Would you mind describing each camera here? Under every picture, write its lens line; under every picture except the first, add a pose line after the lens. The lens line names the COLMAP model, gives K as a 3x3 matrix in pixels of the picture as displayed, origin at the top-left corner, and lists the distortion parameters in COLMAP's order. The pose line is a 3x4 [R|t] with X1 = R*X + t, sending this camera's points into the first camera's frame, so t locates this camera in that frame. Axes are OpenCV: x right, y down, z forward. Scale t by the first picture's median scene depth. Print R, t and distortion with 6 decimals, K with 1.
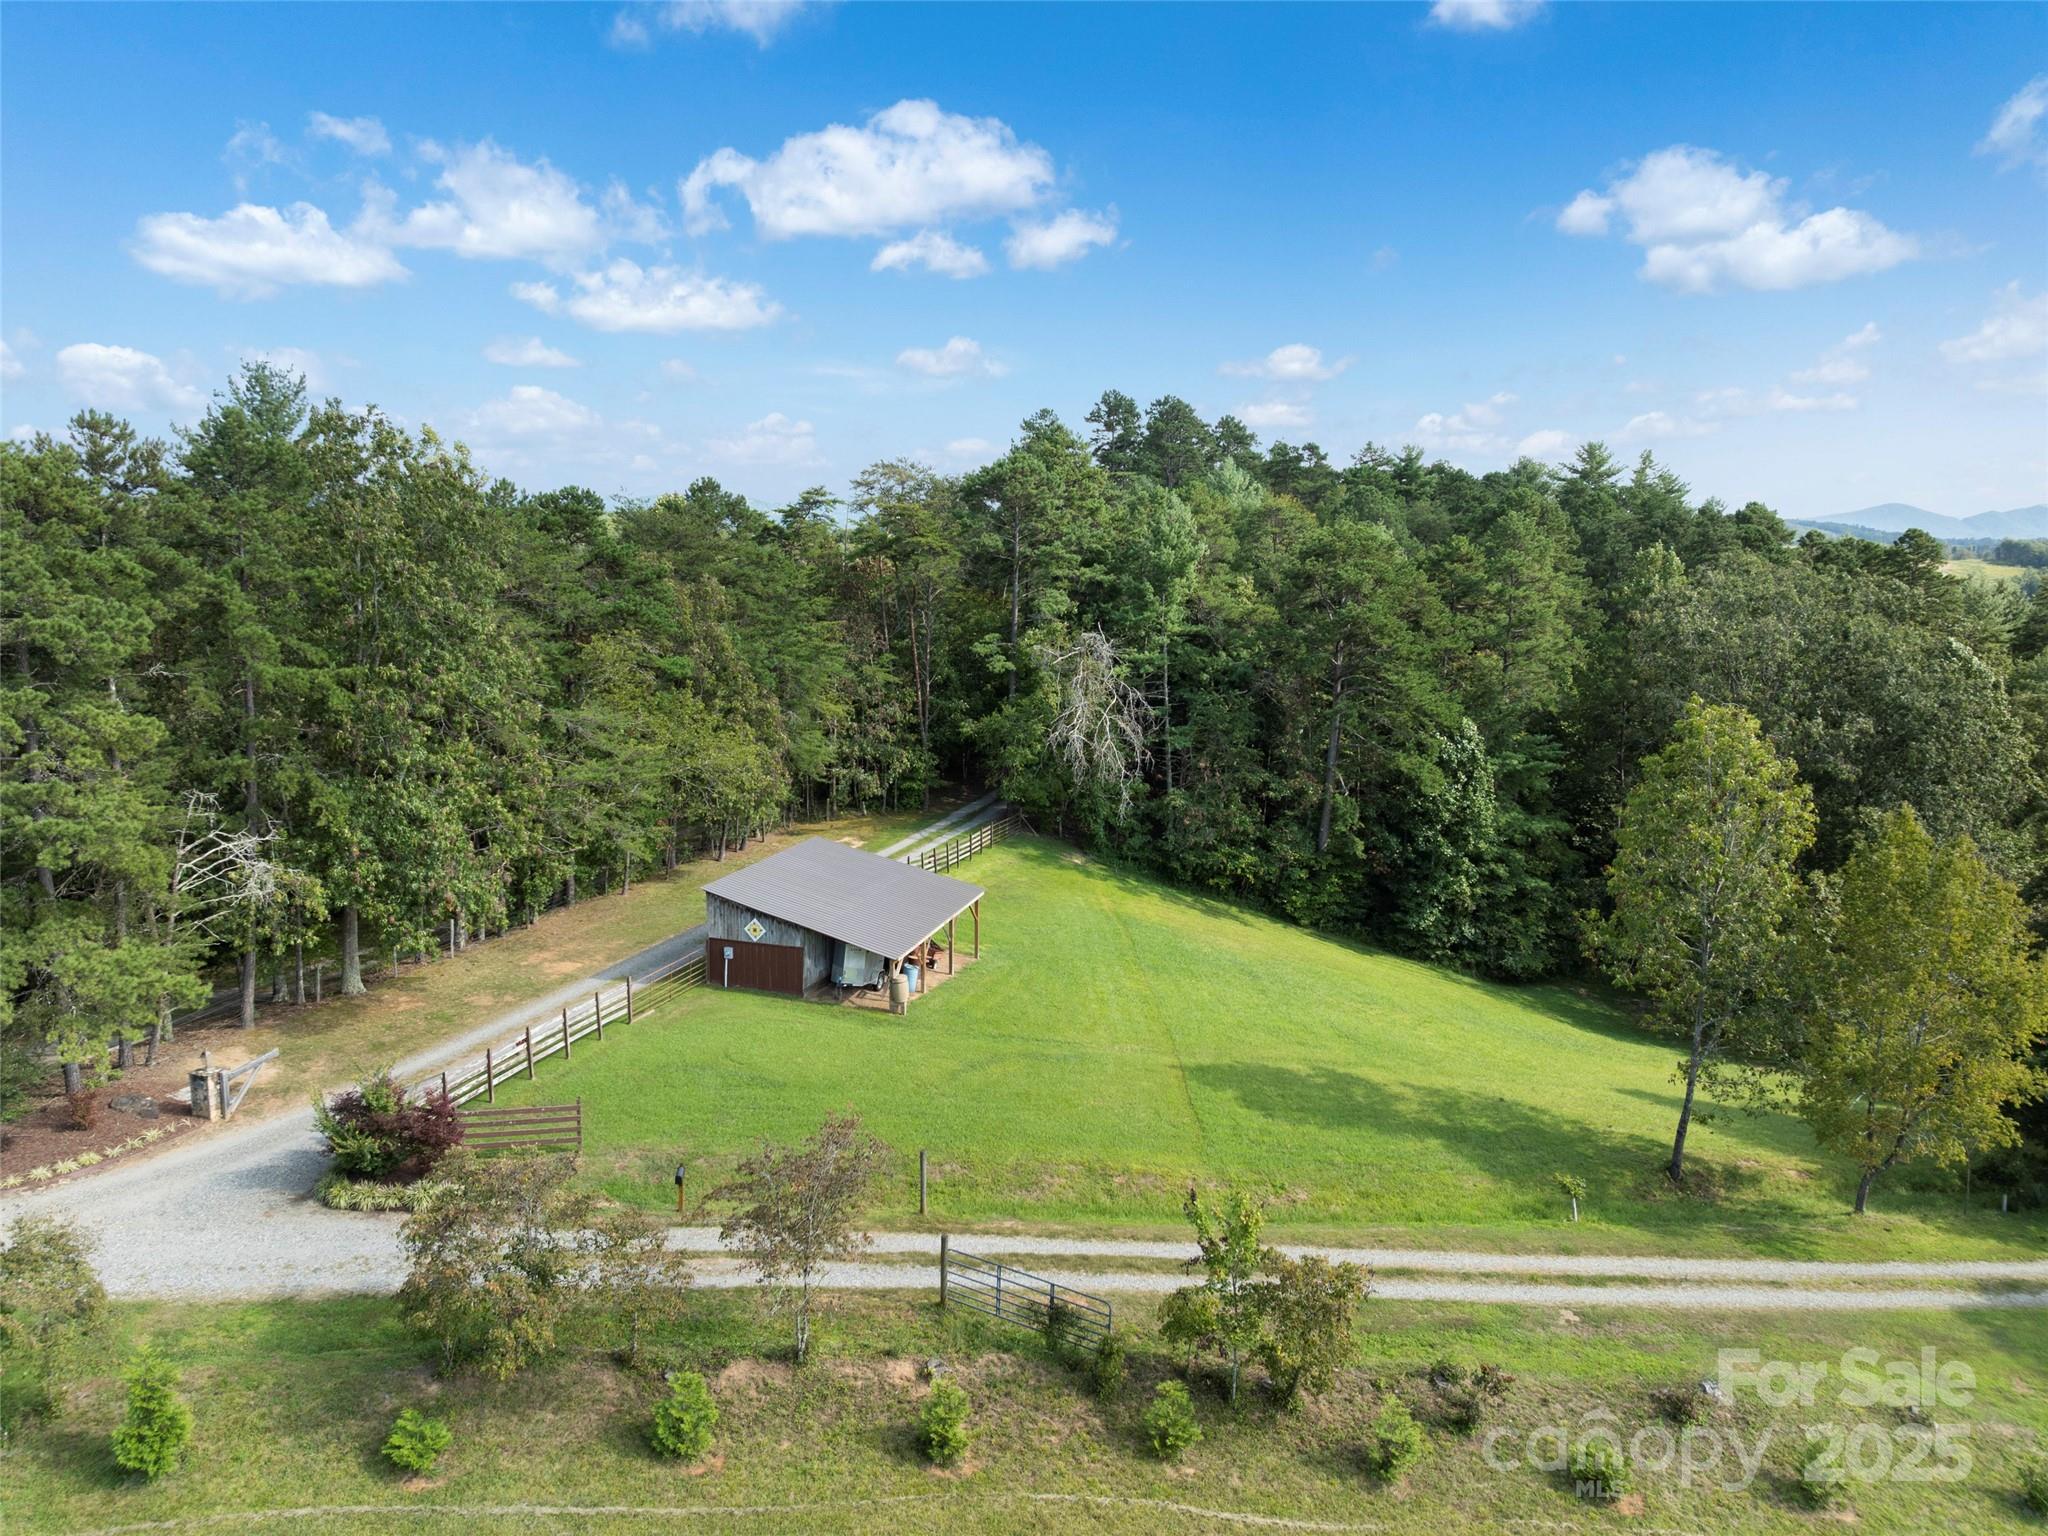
lens RADIAL K [[1405.7, 0, 1024.0], [0, 1405.7, 768.0], [0, 0, 1]] dist [-0.055012, 0.021966]
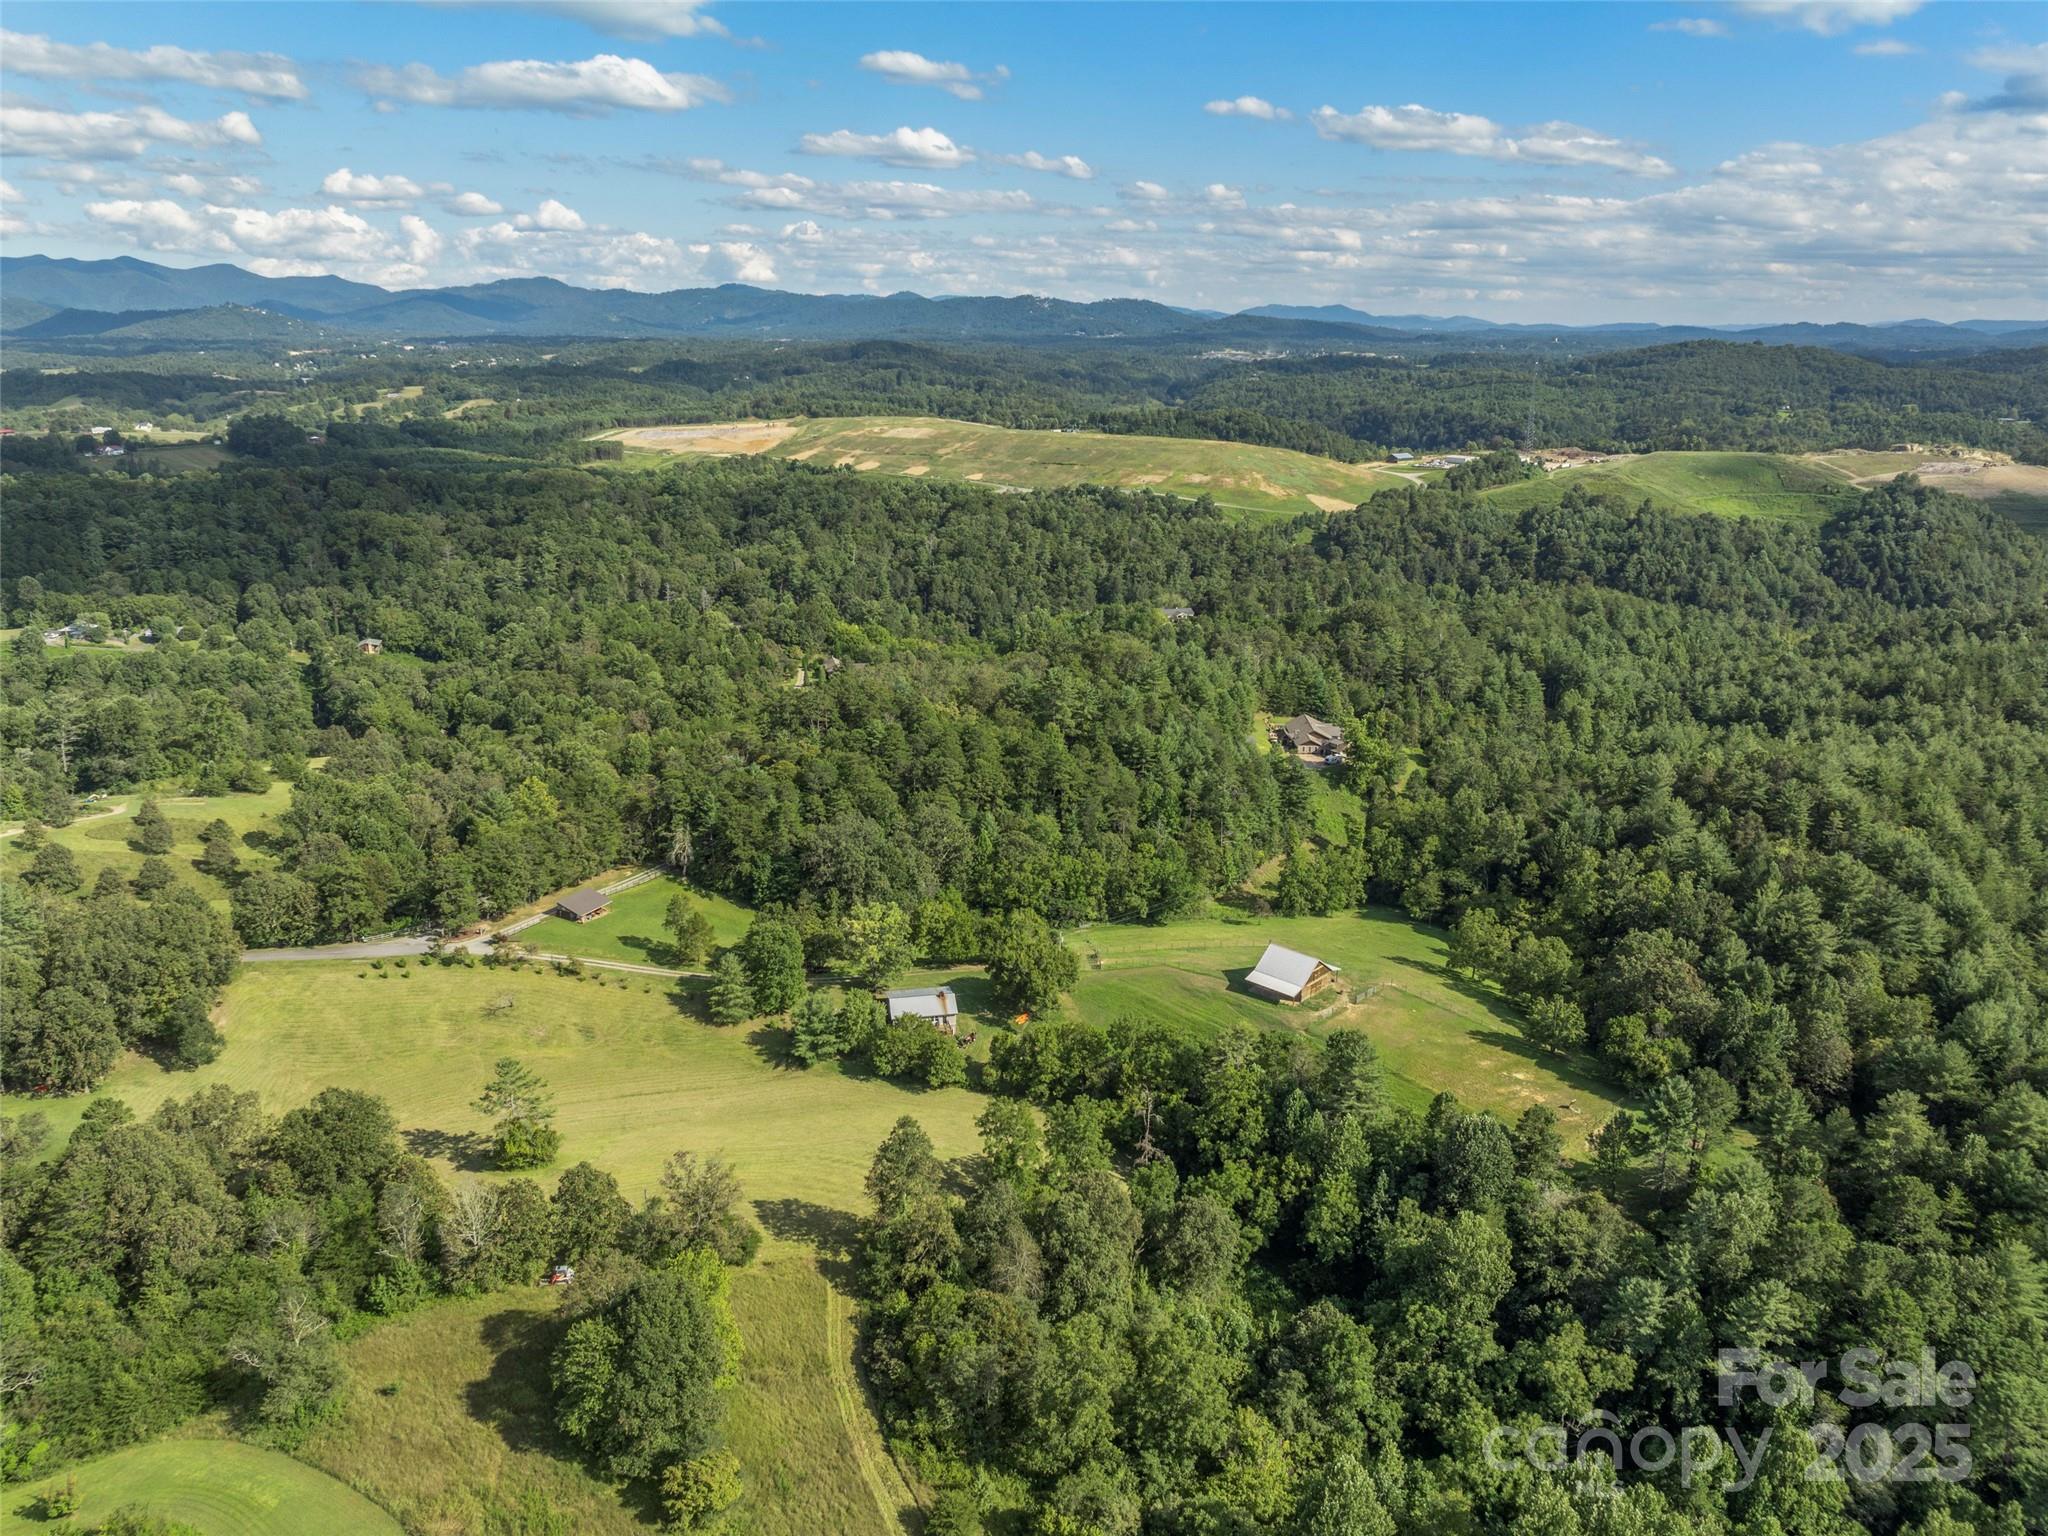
lens RADIAL K [[1405.7, 0, 1024.0], [0, 1405.7, 768.0], [0, 0, 1]] dist [-0.055012, 0.021966]
pose [[0.976692, 0.054065, -0.207727, 3.590287], [-0.023969, 0.989177, 0.144756, -1.702085], [0.213305, -0.136403, 0.967417, -5.254117]]
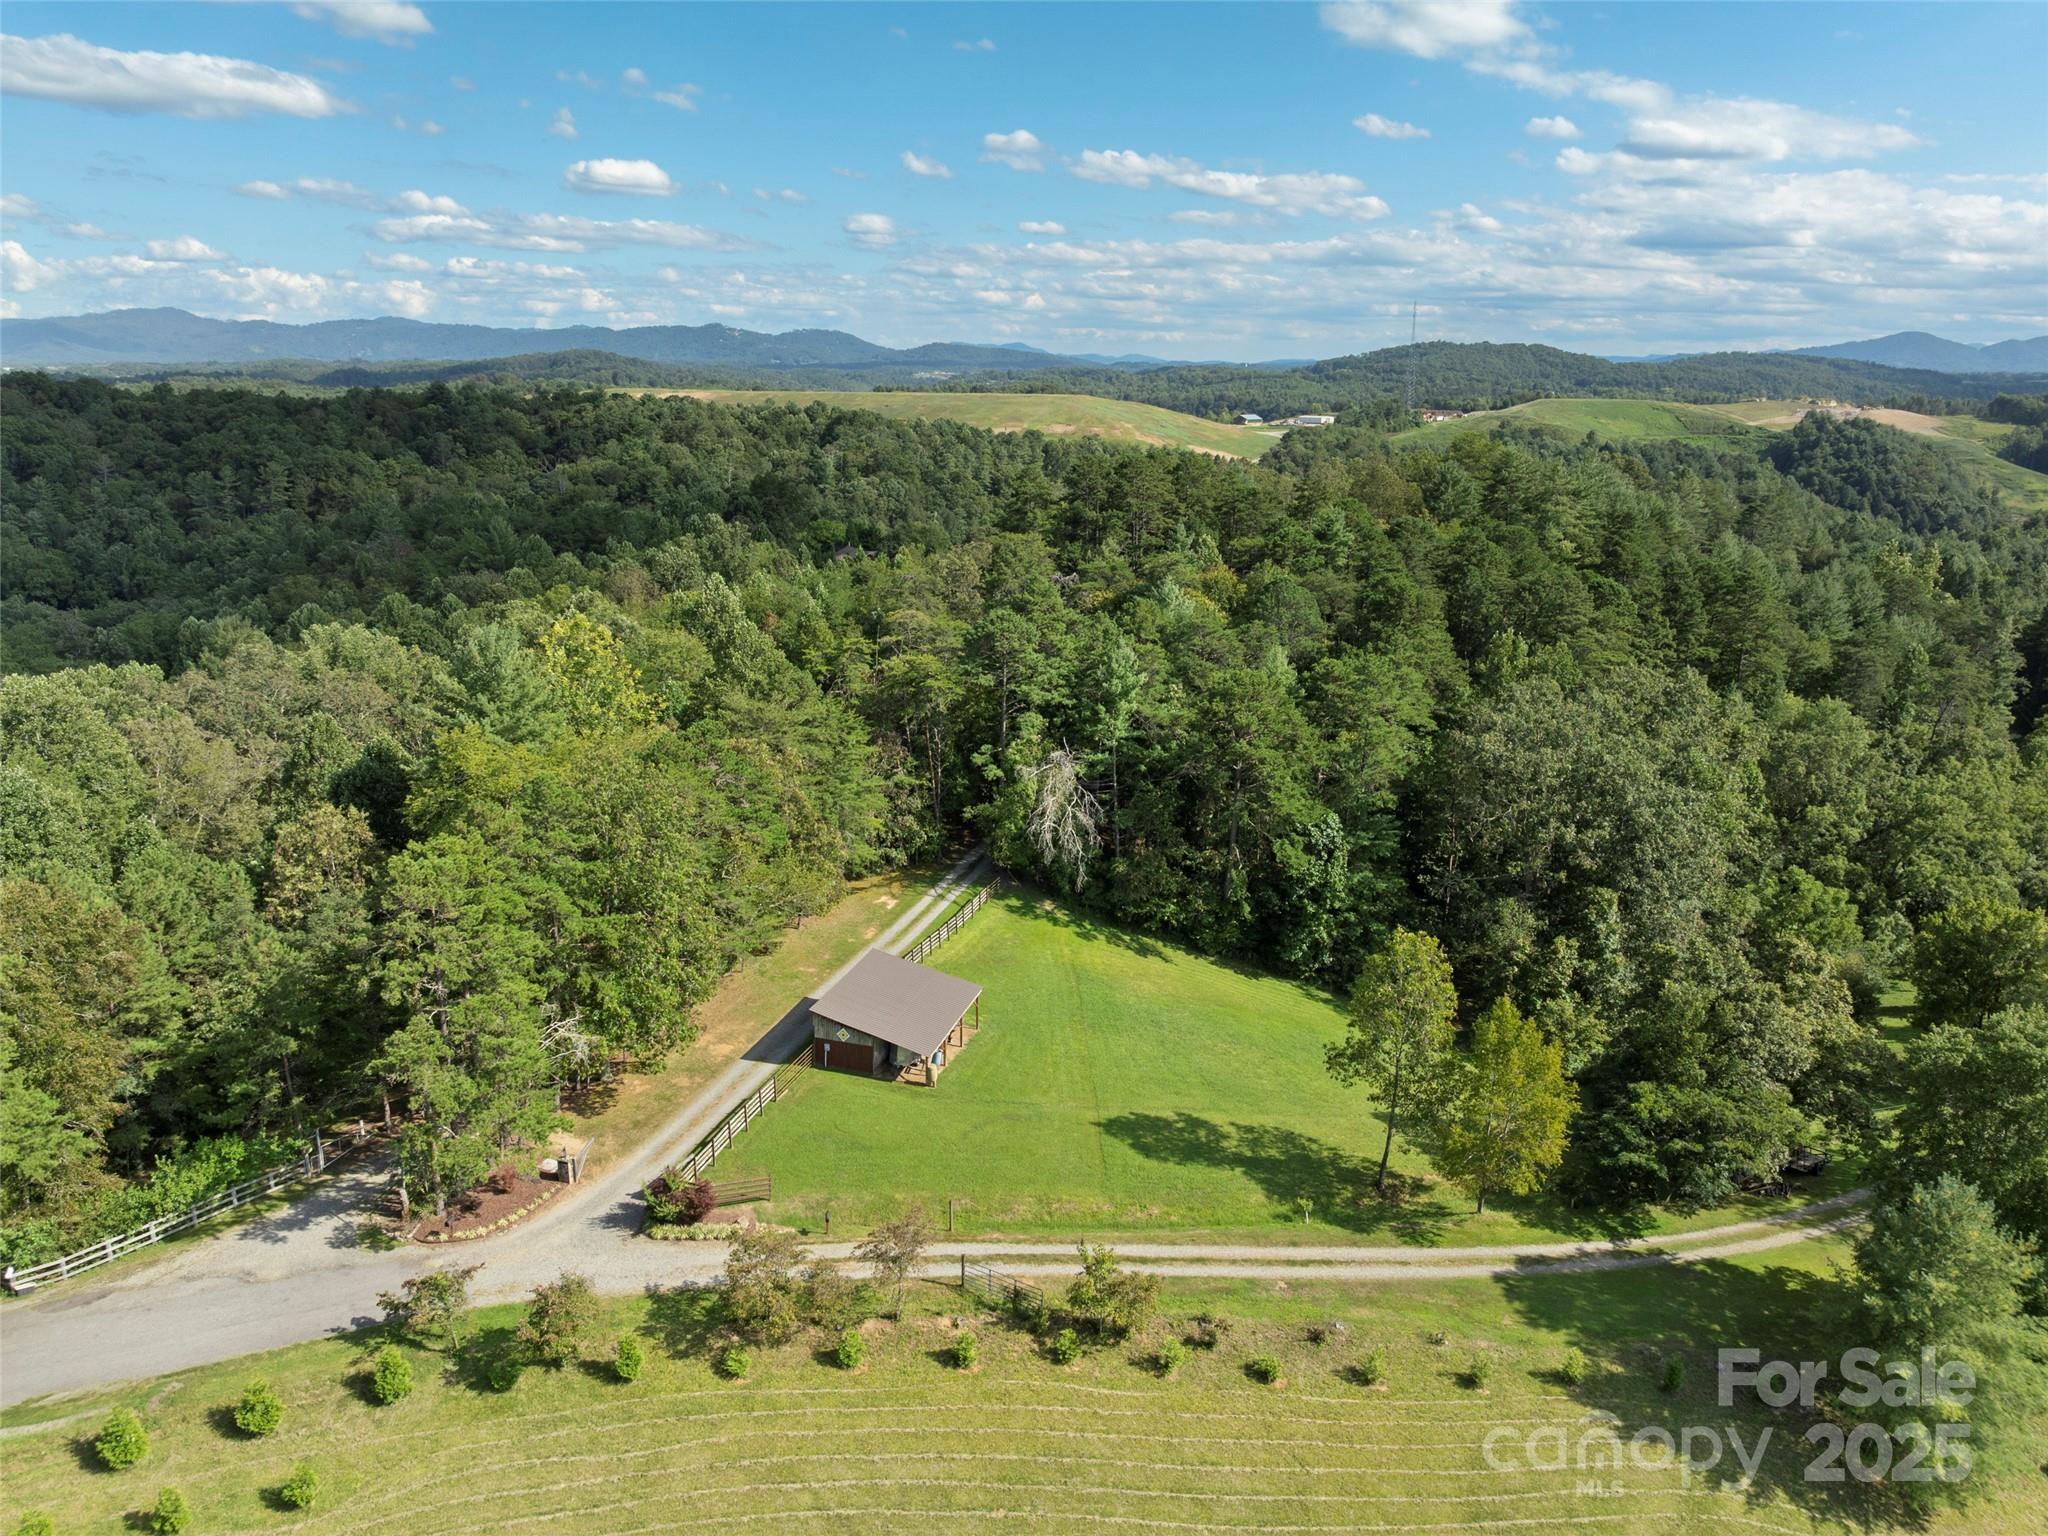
lens RADIAL K [[1405.7, 0, 1024.0], [0, 1405.7, 768.0], [0, 0, 1]] dist [-0.055012, 0.021966]
pose [[0.999993, -0.003469, 0.001087, 0.024204], [0.003317, 0.993083, 0.117369, -0.459529], [-0.001486, -0.117365, 0.993088, -0.711538]]
